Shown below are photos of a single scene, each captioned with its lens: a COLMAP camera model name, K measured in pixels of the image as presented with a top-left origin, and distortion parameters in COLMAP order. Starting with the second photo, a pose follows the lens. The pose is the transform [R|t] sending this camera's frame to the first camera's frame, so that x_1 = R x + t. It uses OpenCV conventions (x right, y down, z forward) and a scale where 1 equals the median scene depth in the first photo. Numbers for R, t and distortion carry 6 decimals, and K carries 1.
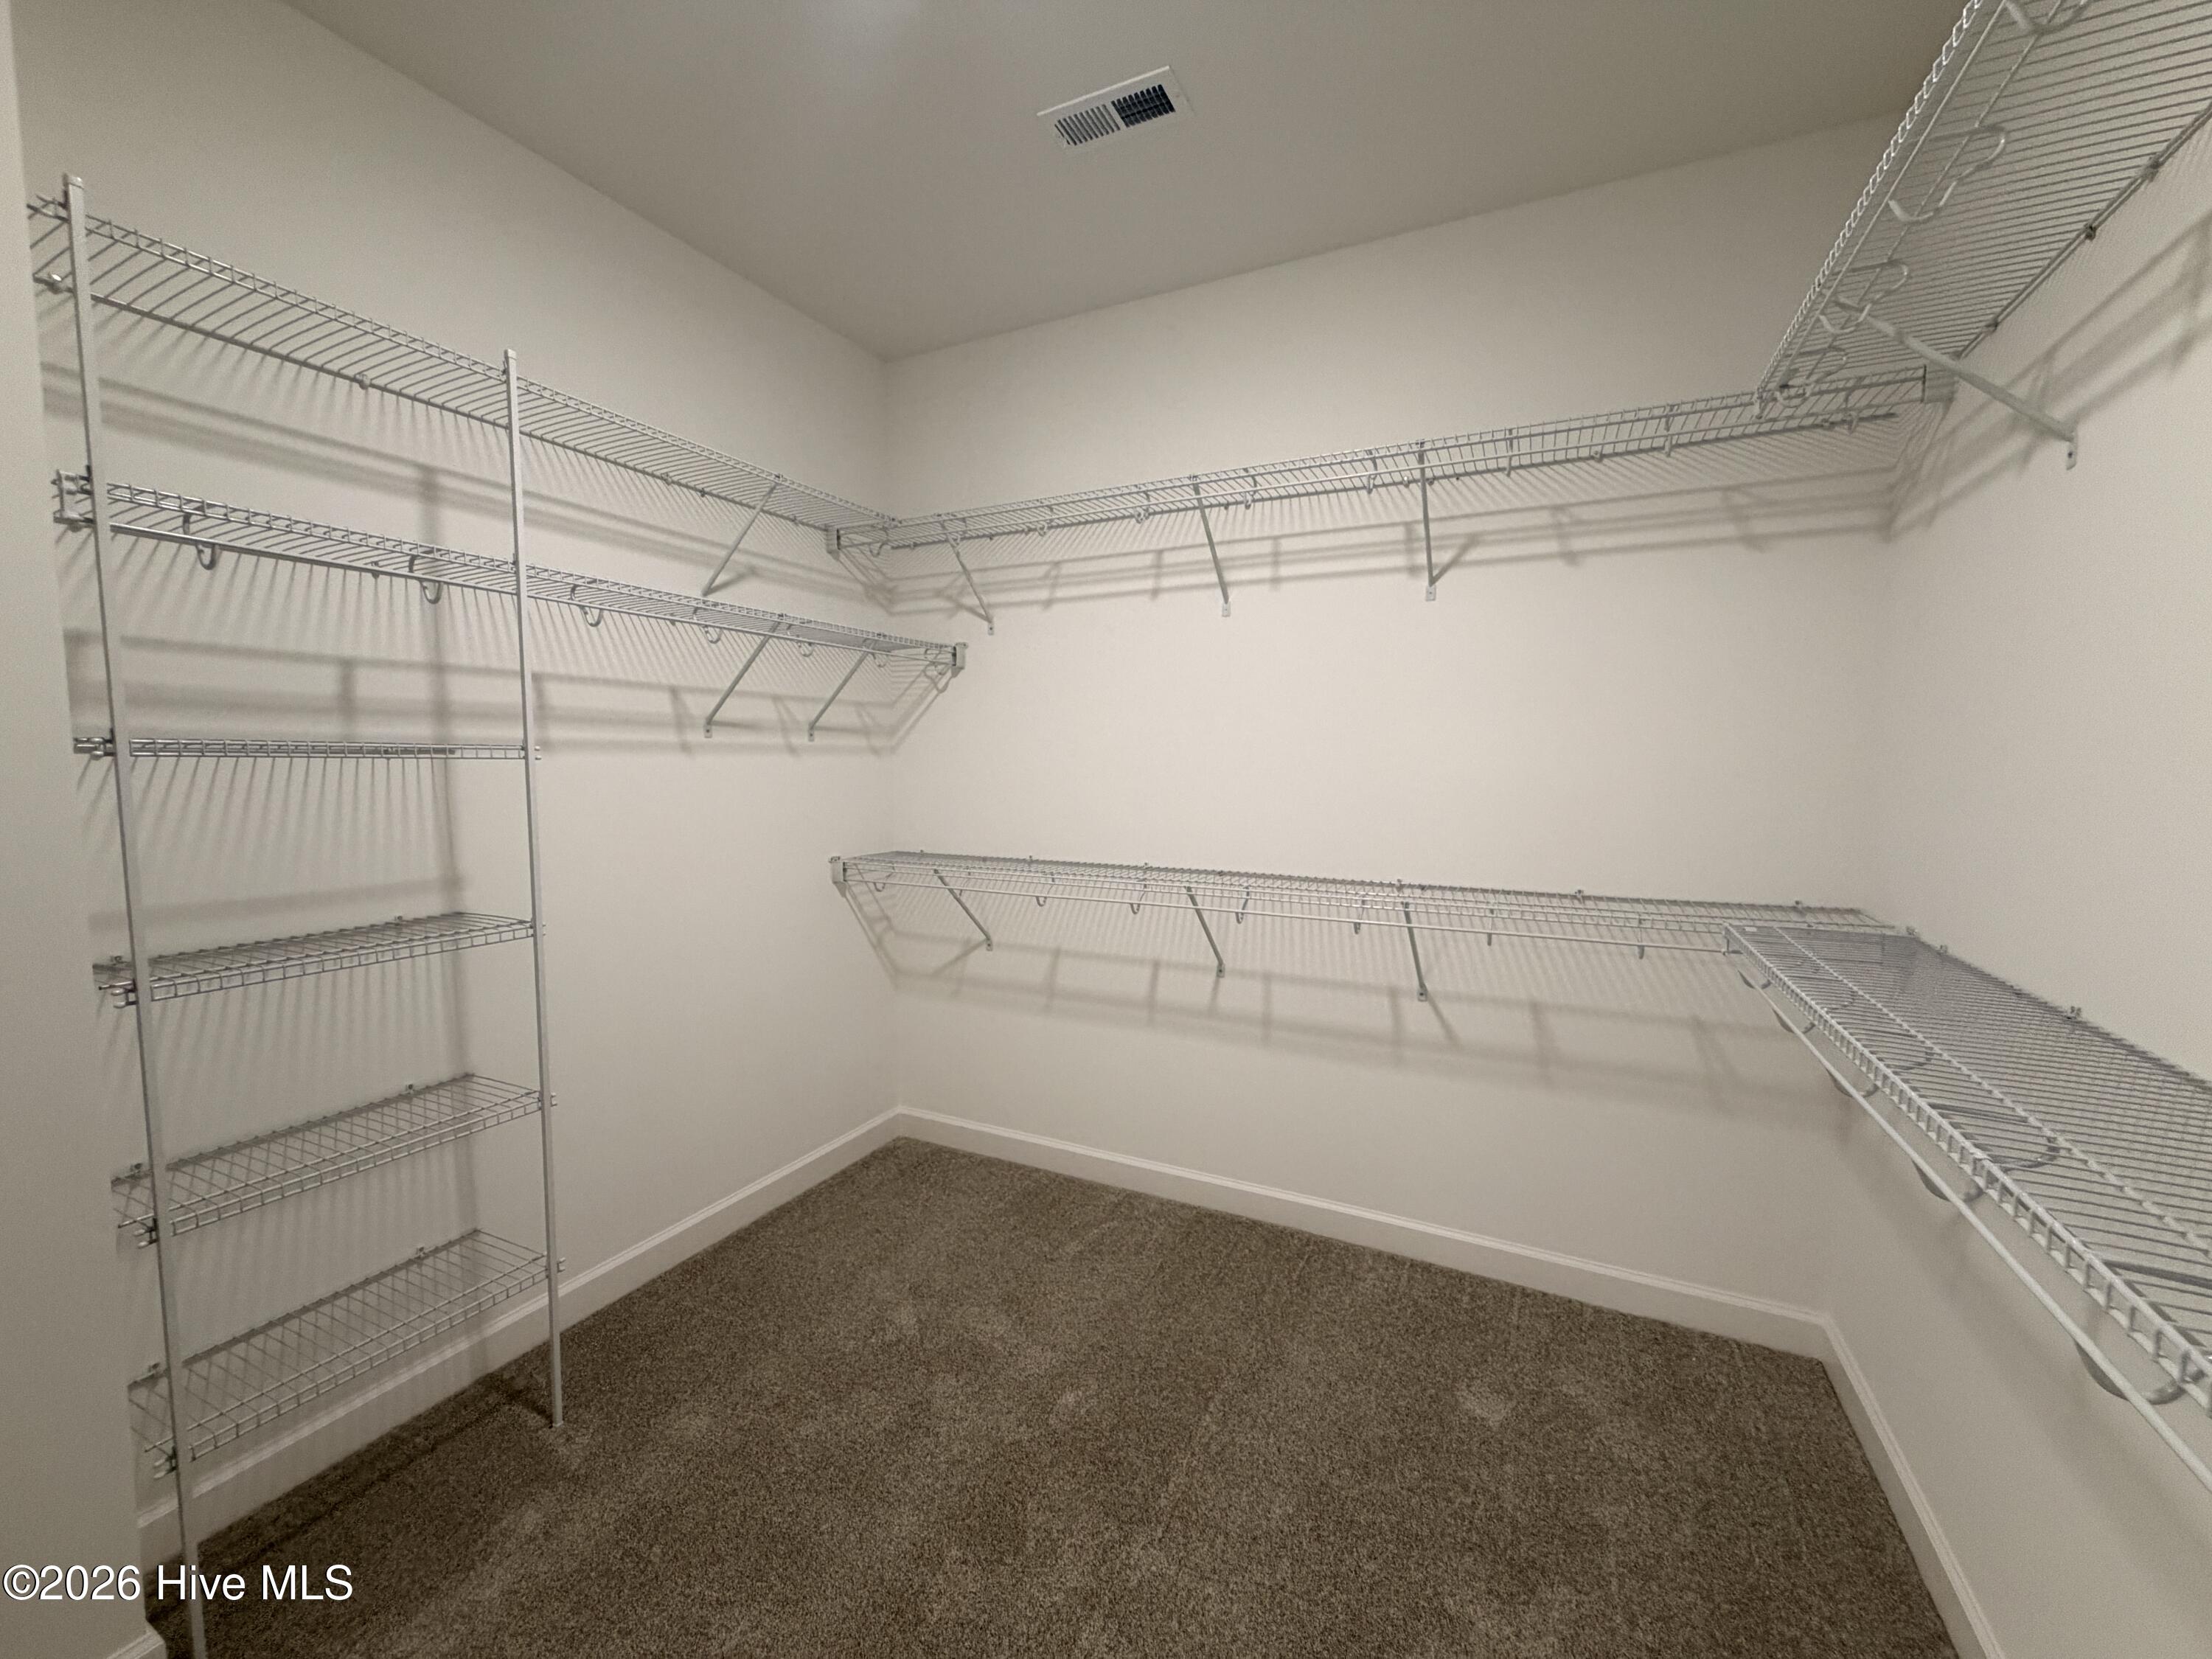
lens RADIAL K [[880.0, 0, 1104.8], [0, 880.0, 828.0], [0, 0, 1]] dist [0.001062, 0.000253]
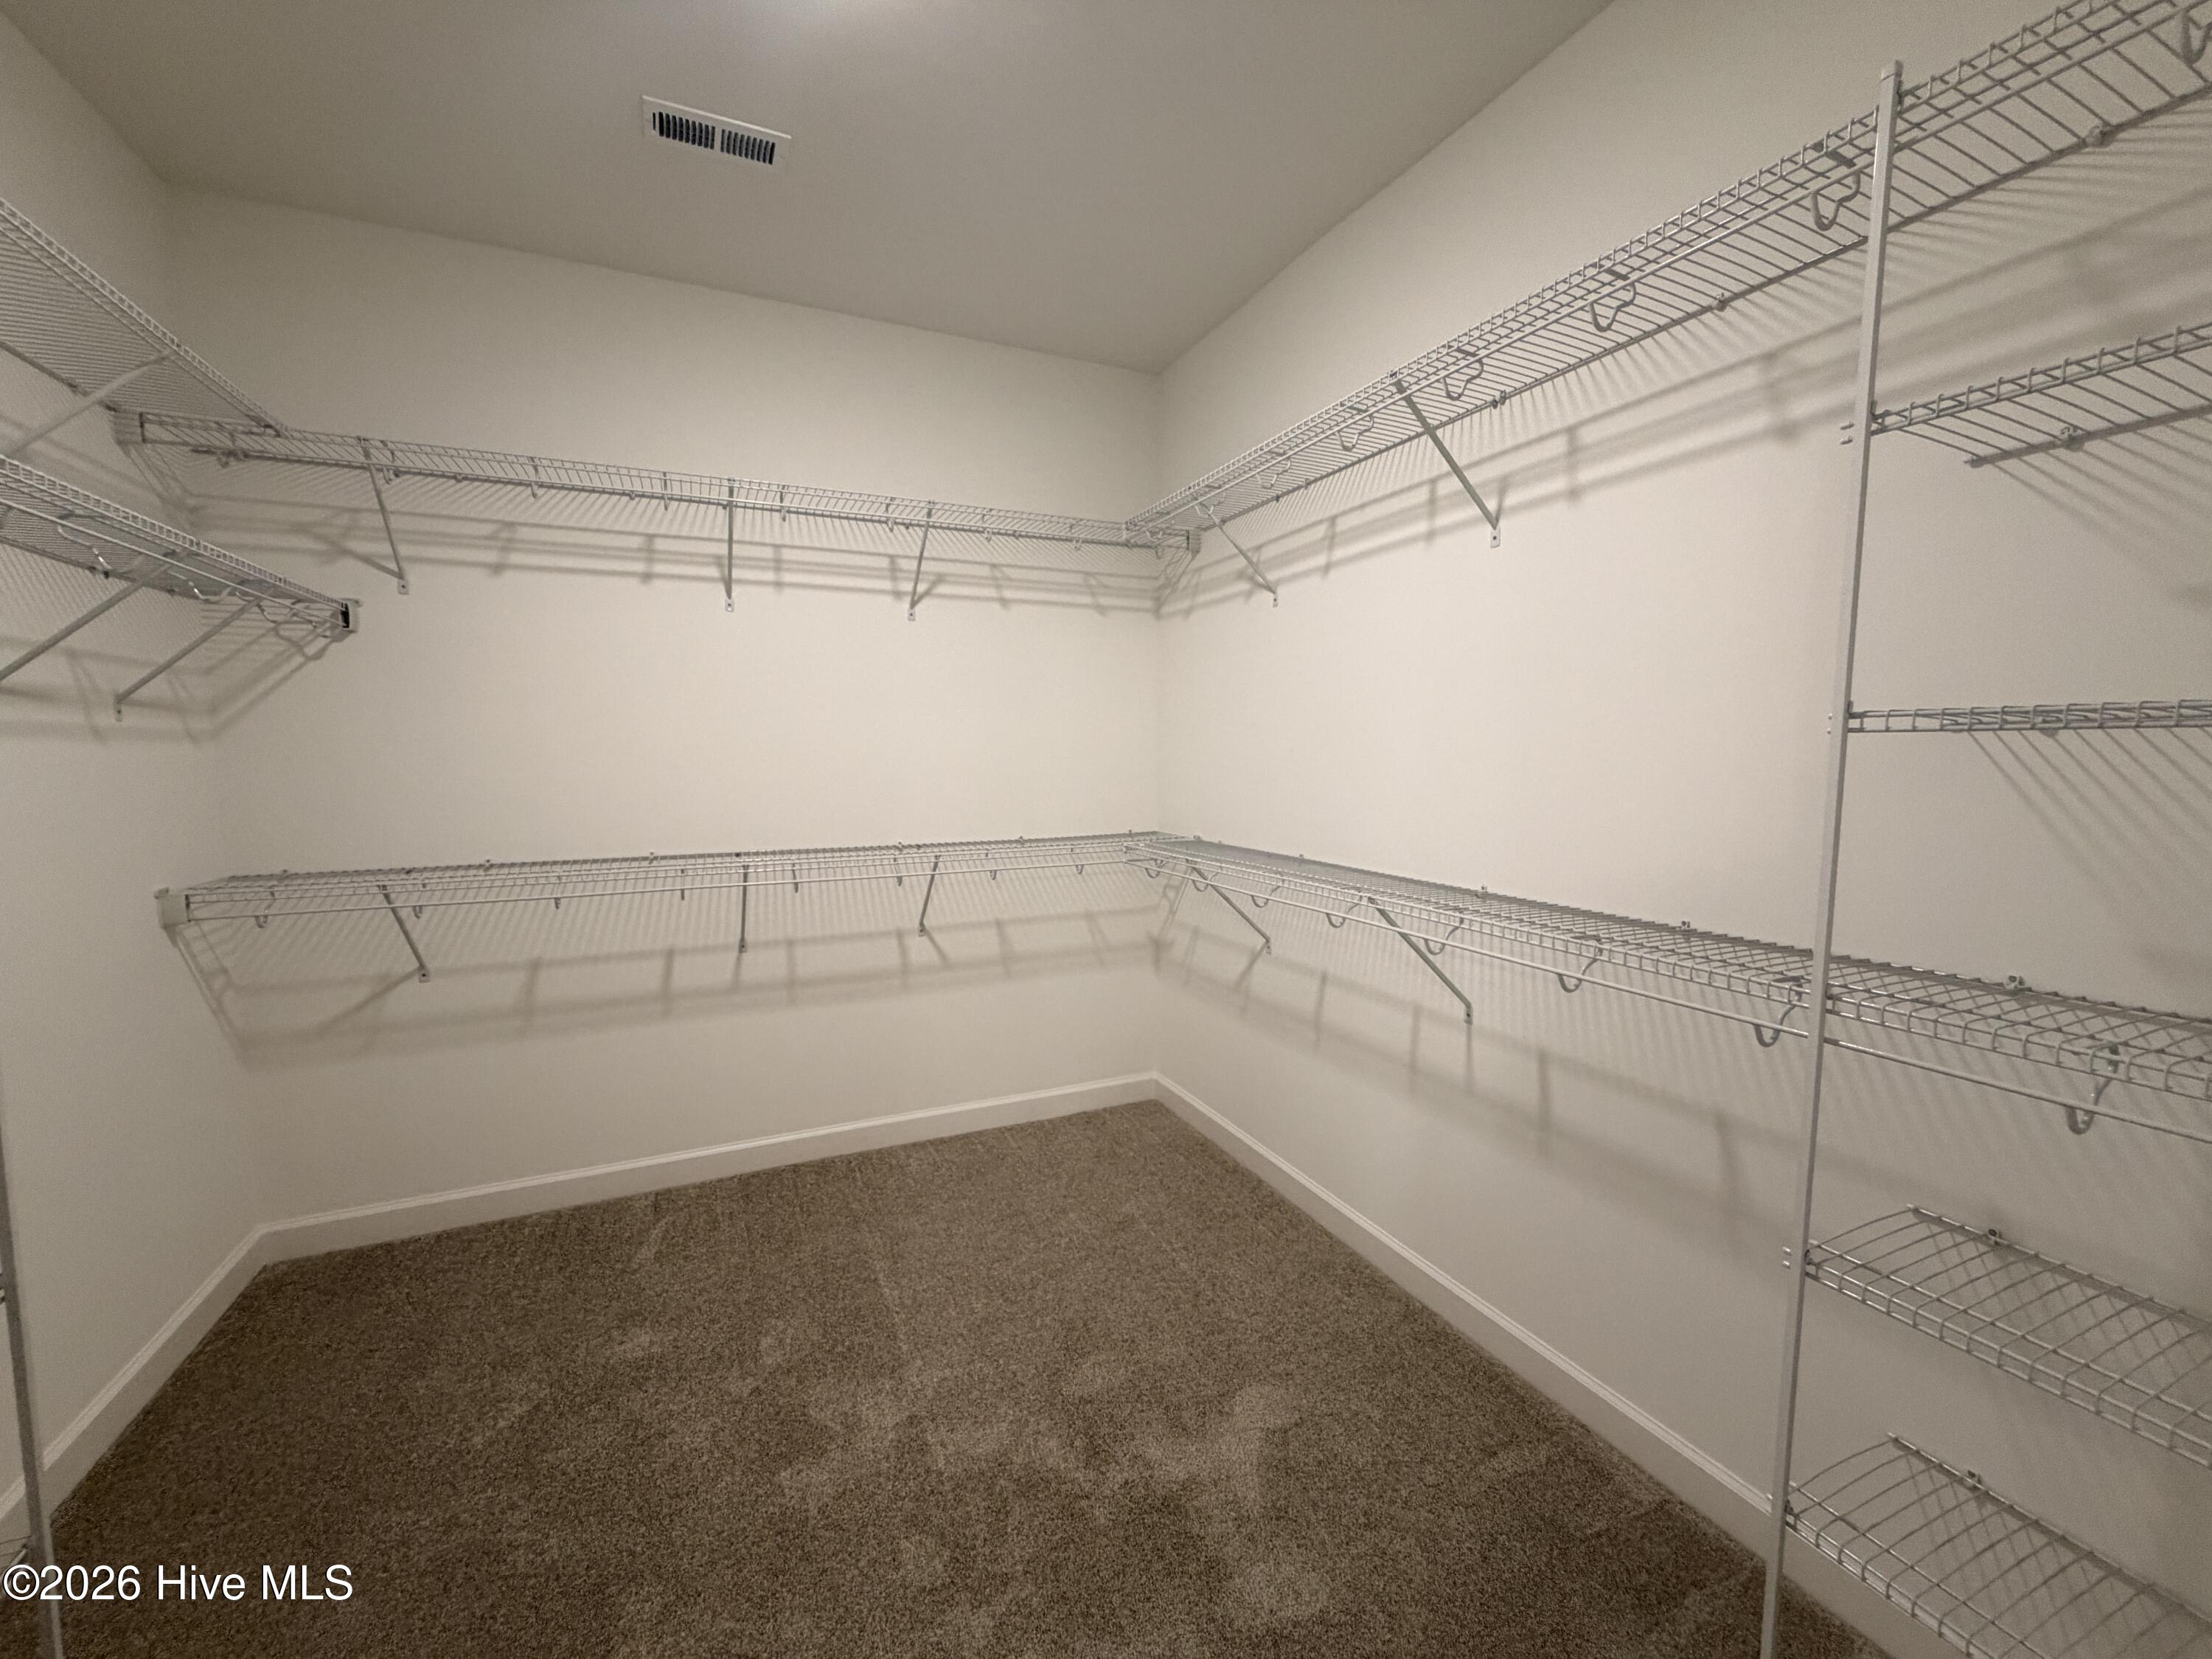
lens RADIAL K [[880.0, 0, 1091.2], [0, 880.0, 826.6], [0, 0, 1]] dist [0.001062, 0.000253]
pose [[0.636024, -0.071882, 0.768314, -0.441291], [0.066389, 0.997057, 0.038325, 0.006547], [-0.768808, 0.026632, 0.638925, -0.002726]]
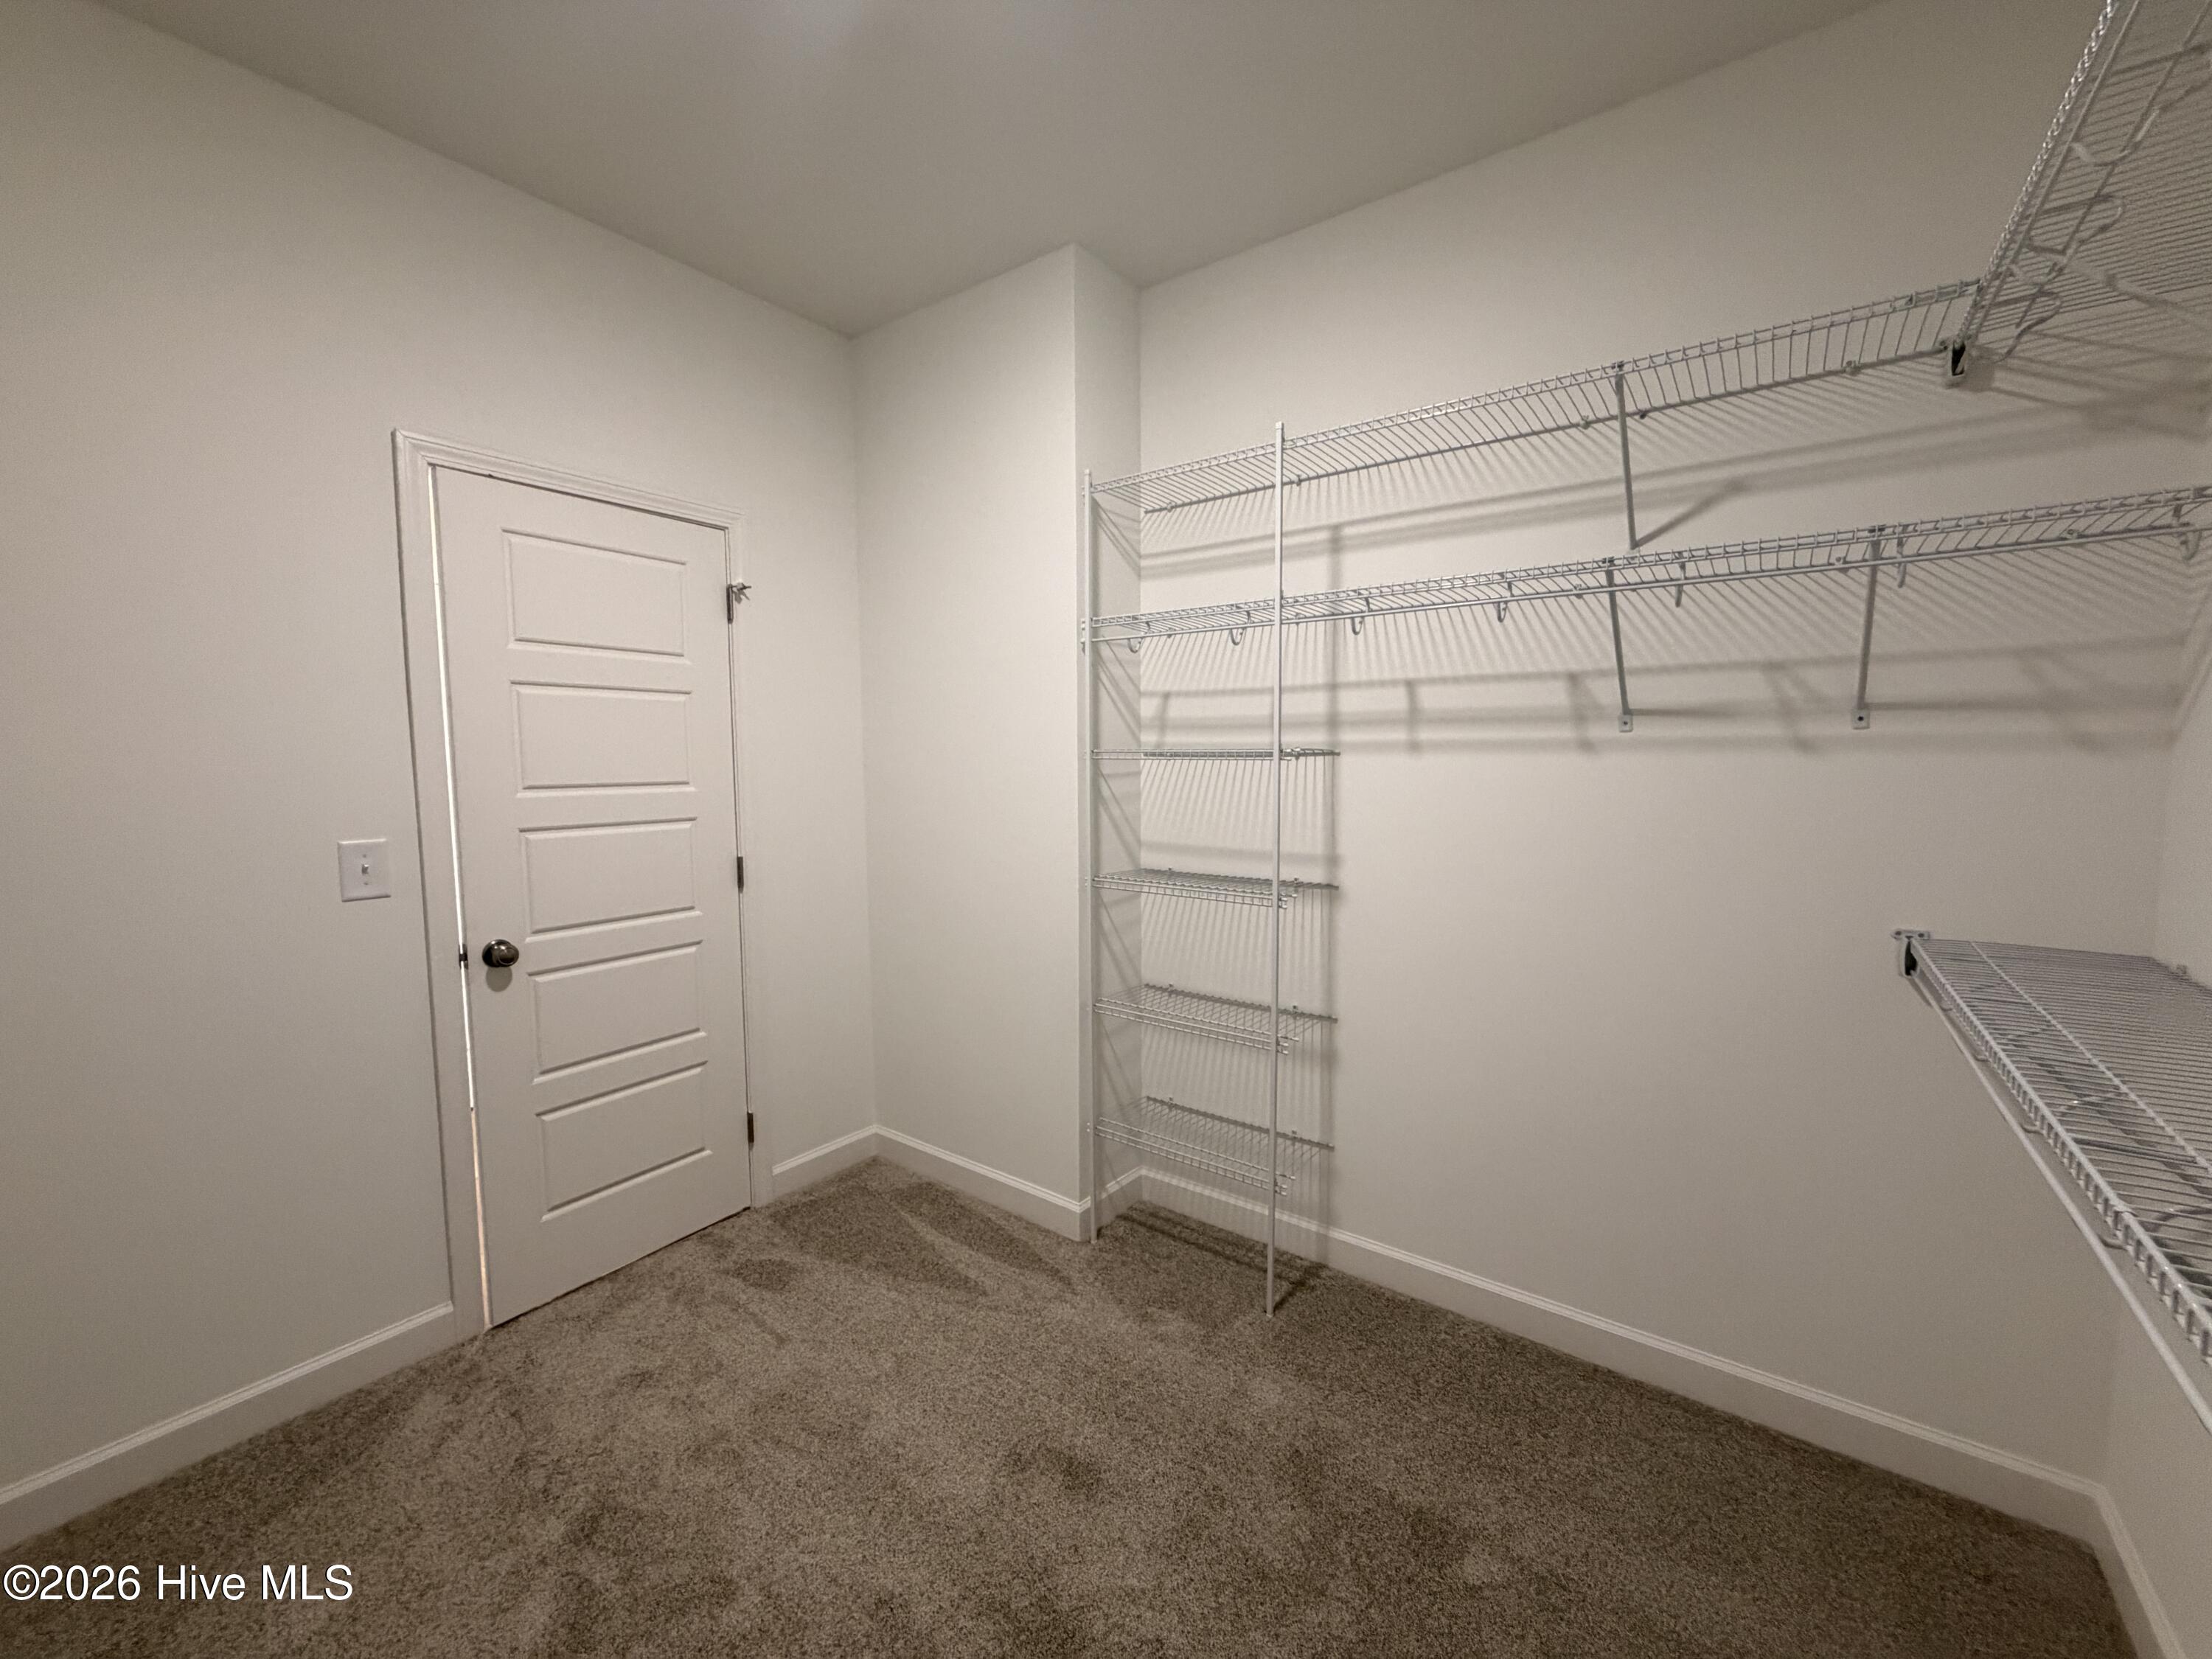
lens RADIAL K [[880.0, 0, 1121.9], [0, 880.0, 826.4], [0, 0, 1]] dist [0.001062, 0.000253]
pose [[-0.170312, 0.071250, -0.982811, 0.399041], [-0.077261, 0.993346, 0.085403, -0.051696], [0.982357, 0.090478, -0.163674, 0.699859]]
